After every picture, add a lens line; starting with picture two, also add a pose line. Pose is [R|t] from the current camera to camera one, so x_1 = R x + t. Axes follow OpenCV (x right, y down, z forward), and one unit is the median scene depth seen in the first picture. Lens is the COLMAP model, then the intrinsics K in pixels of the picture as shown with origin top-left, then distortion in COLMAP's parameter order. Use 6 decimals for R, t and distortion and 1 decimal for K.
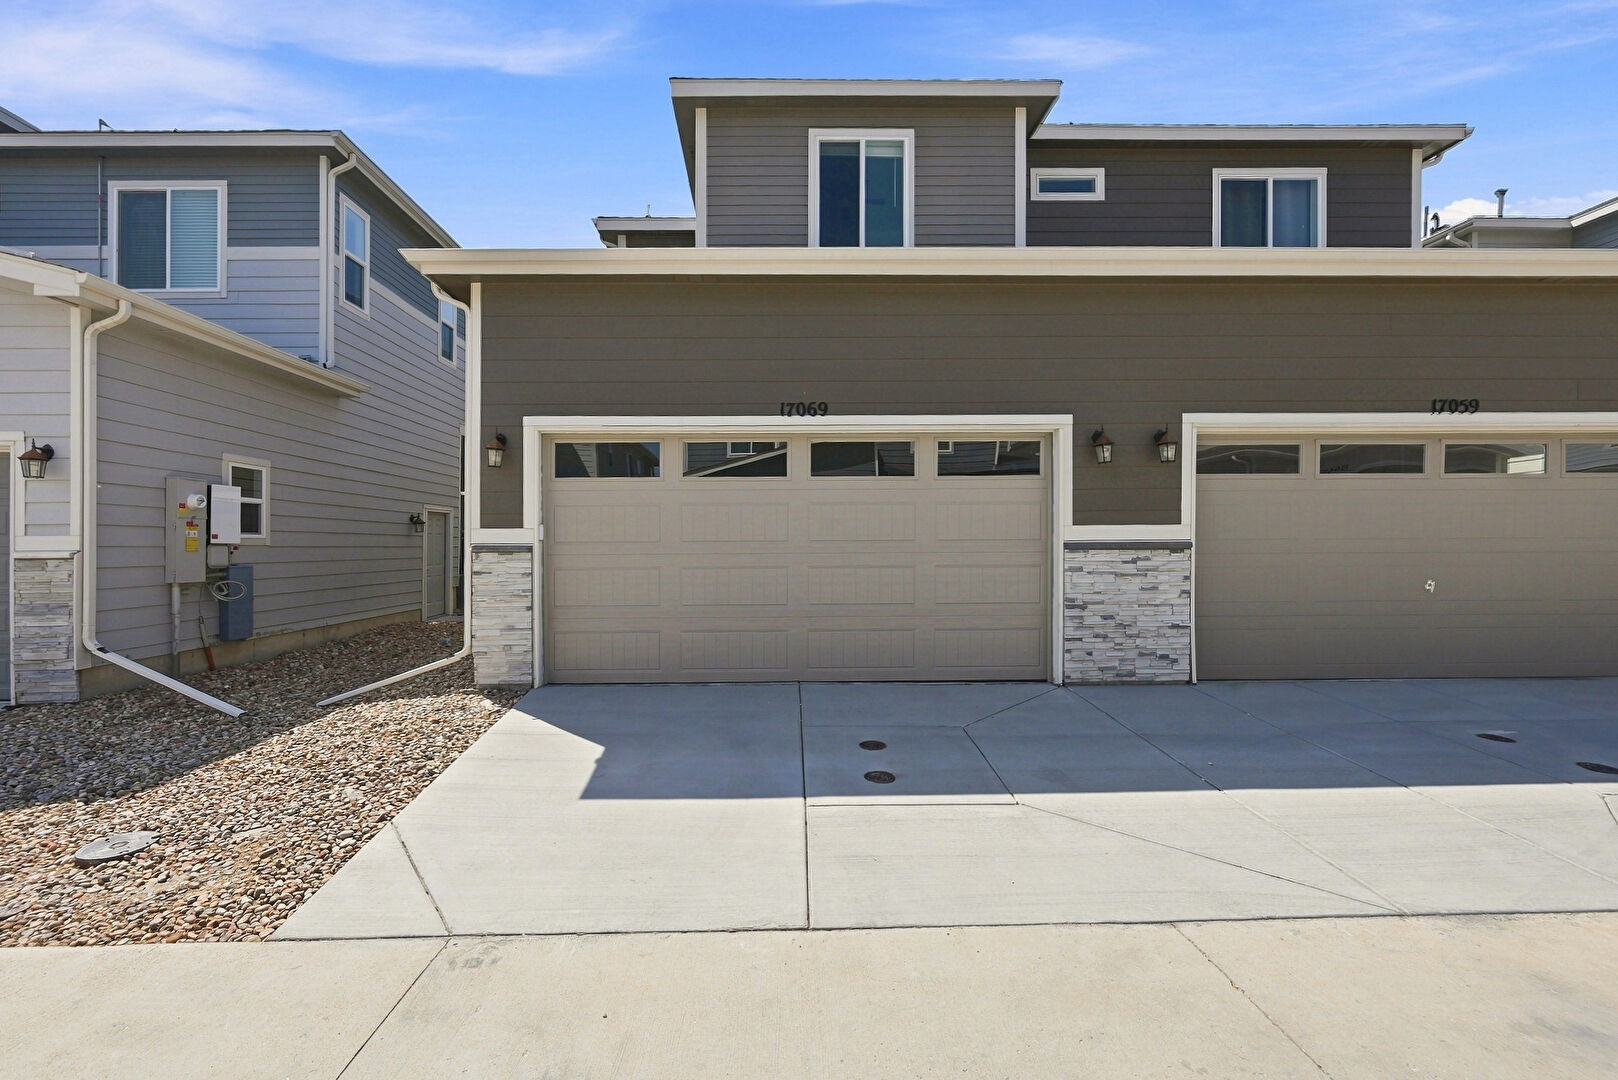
lens RADIAL K [[665.0, 0, 797.7], [0, 665.0, 541.8], [0, 0, 1]] dist [-0.000370, 0.000096]
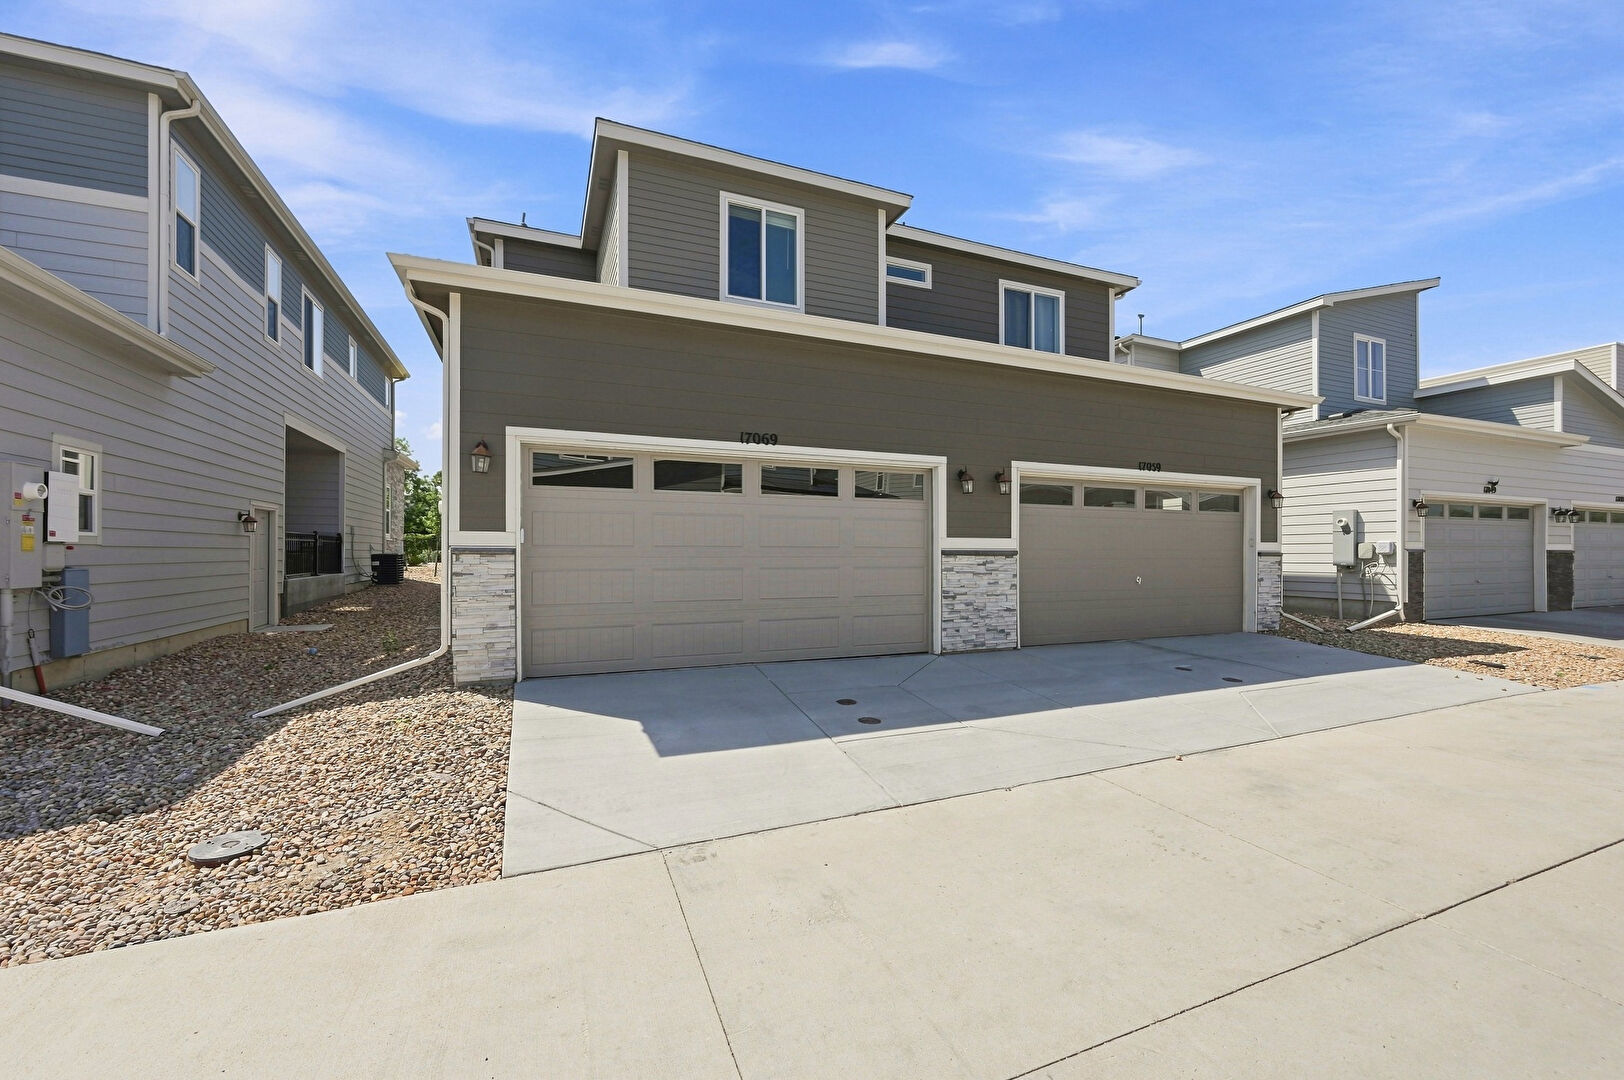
lens RADIAL K [[645.1, 0, 808.6], [0, 645.1, 541.1], [0, 0, 1]] dist [-0.001868, -0.000034]
pose [[0.929347, 0.014751, 0.368914, -0.337907], [-0.010148, 0.999845, -0.014415, 0.004580], [-0.369069, 0.009653, 0.929352, -0.128854]]
